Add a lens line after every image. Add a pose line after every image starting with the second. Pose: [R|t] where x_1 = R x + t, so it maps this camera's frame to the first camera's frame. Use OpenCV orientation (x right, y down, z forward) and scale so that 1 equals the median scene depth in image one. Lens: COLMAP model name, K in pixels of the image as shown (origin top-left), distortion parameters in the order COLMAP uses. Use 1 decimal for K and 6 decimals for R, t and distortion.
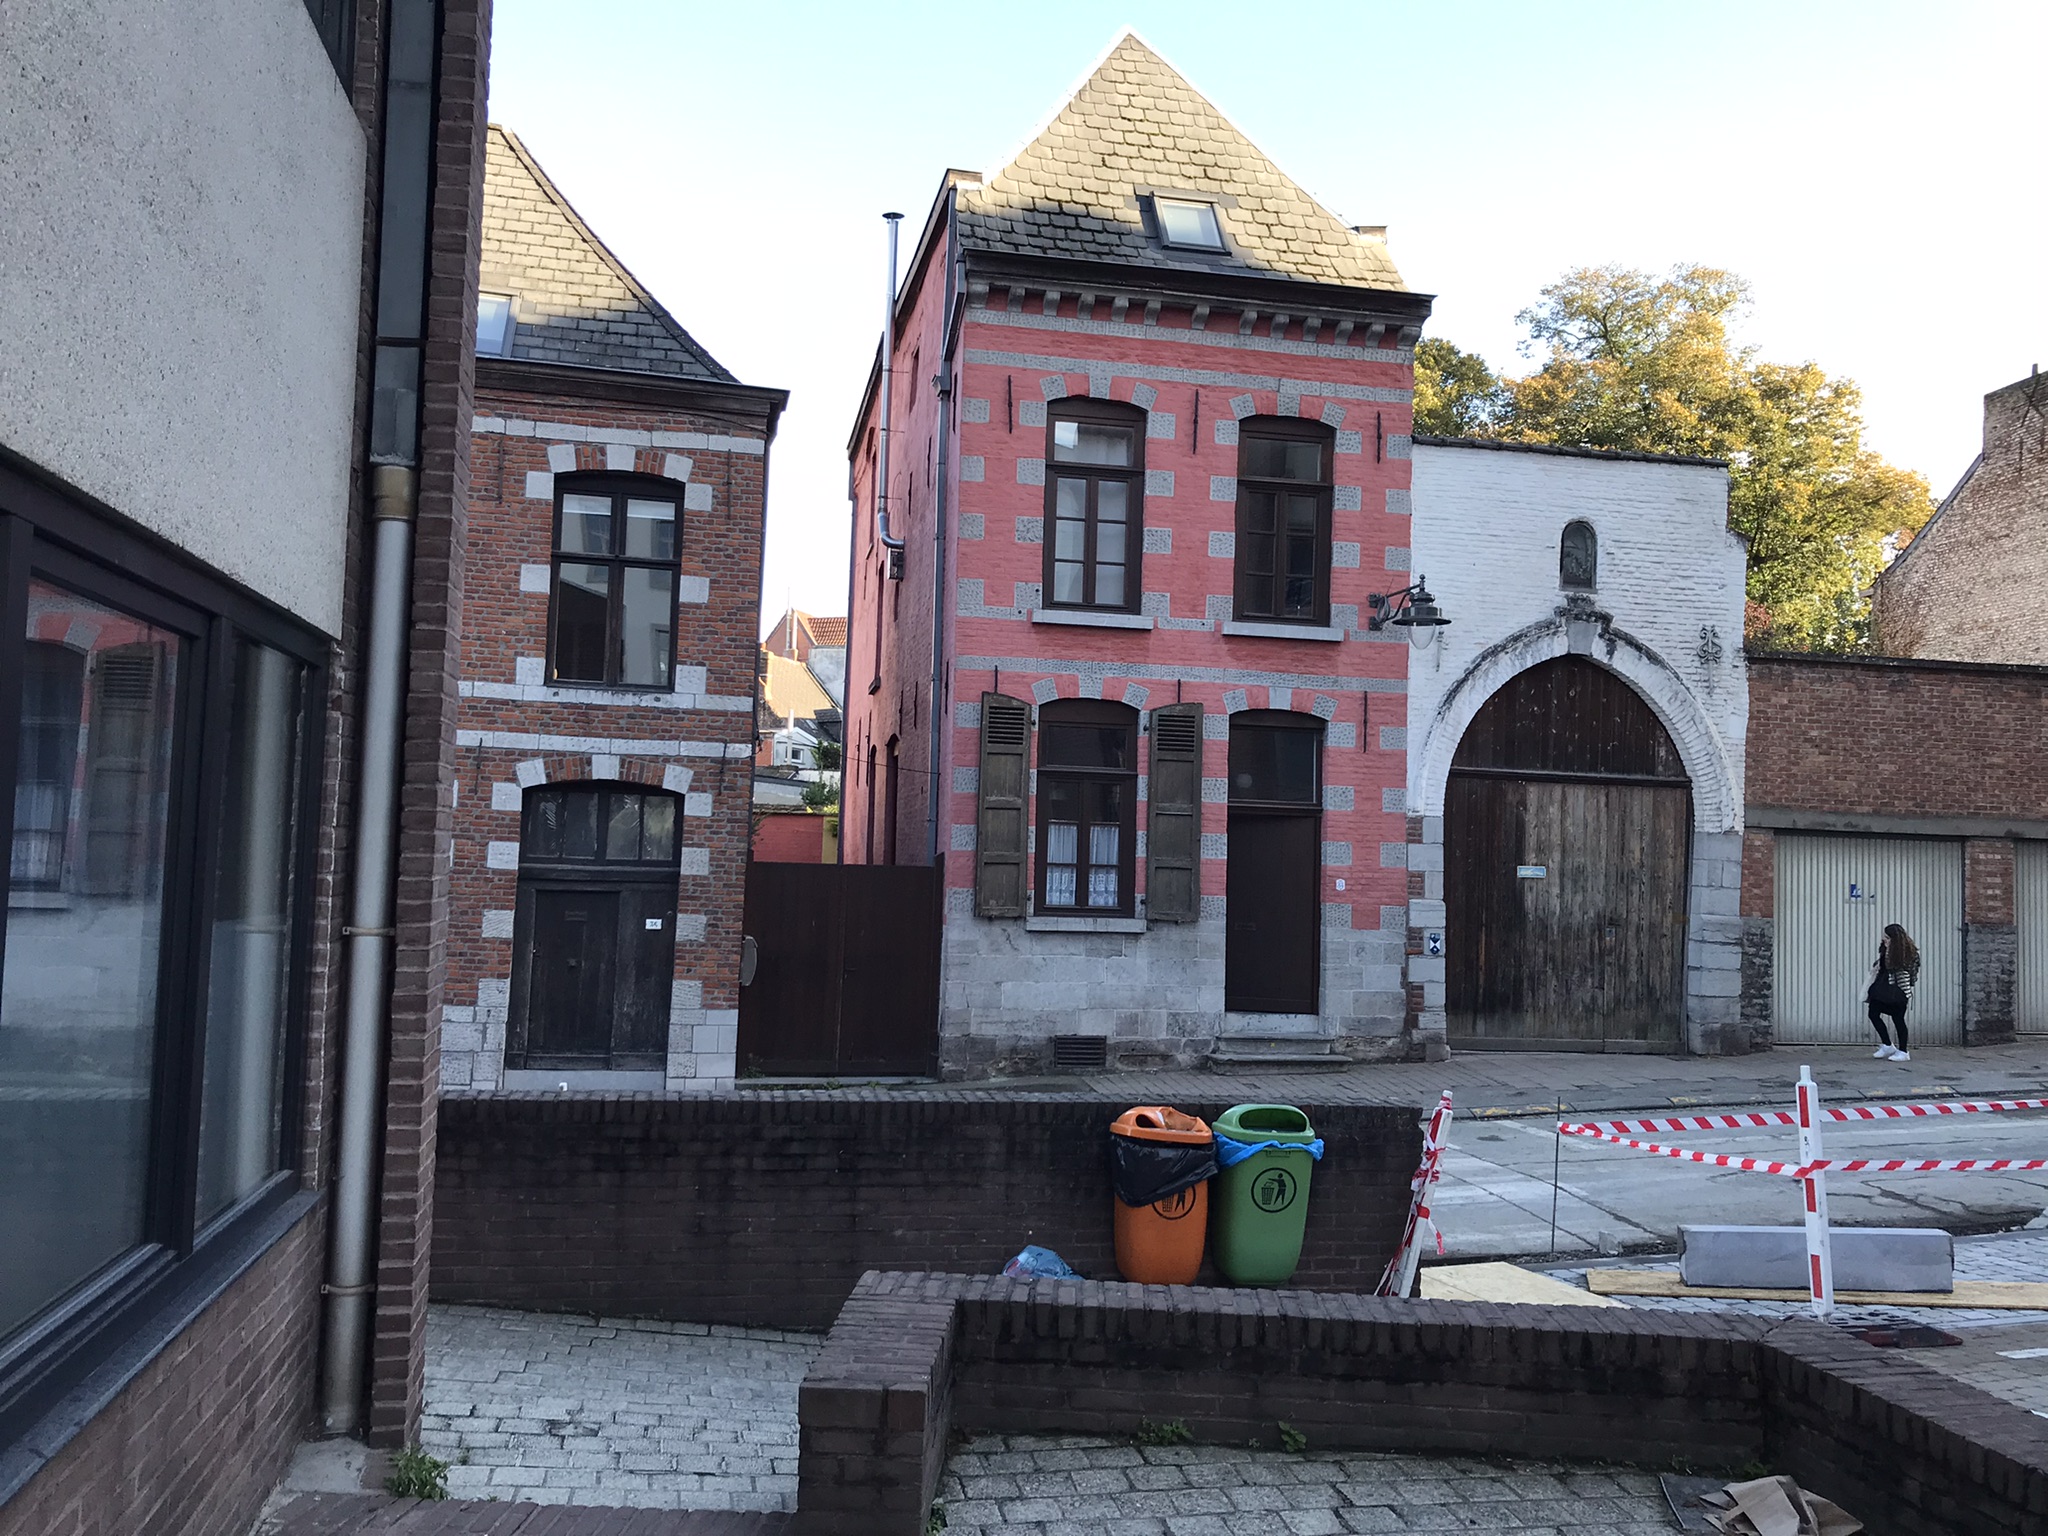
lens RADIAL K [[1651.4, 0, 1084.2], [0, 1651.4, 786.2], [0, 0, 1]] dist [0.039775, -0.060551]
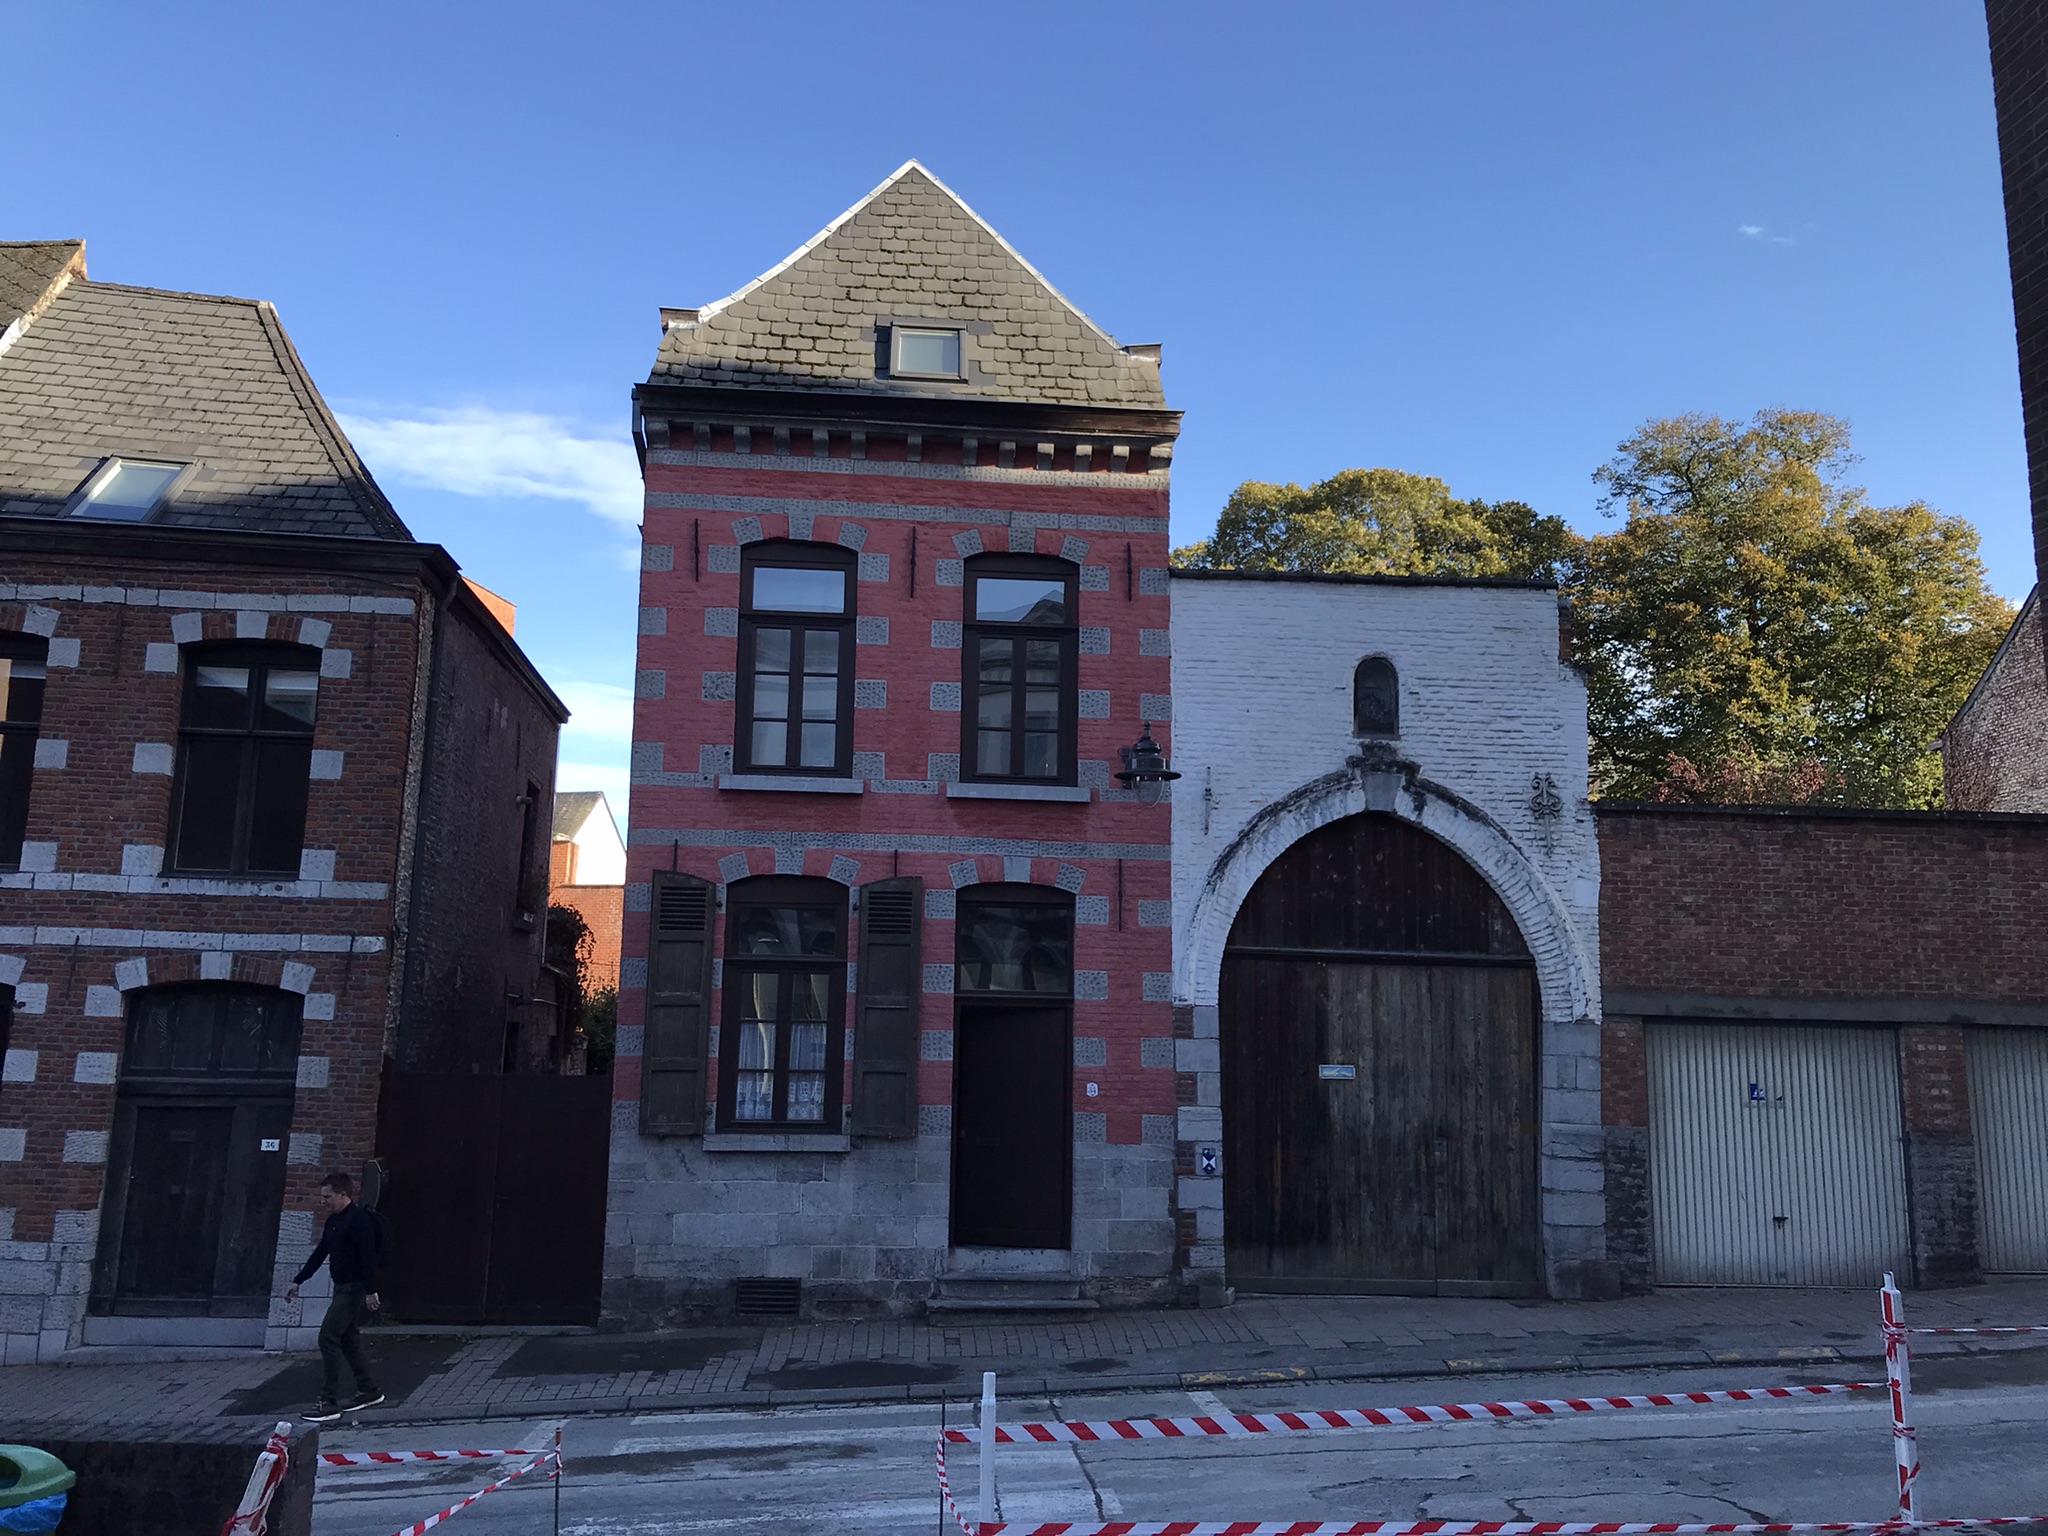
lens RADIAL K [[1651.4, 0, 1149.8], [0, 1651.4, 768.5], [0, 0, 1]] dist [0.039775, -0.060551]
pose [[0.992877, -0.031983, -0.114775, 0.284783], [0.016738, 0.991187, -0.131410, 0.008268], [0.117966, 0.128553, 0.984661, 0.152153]]
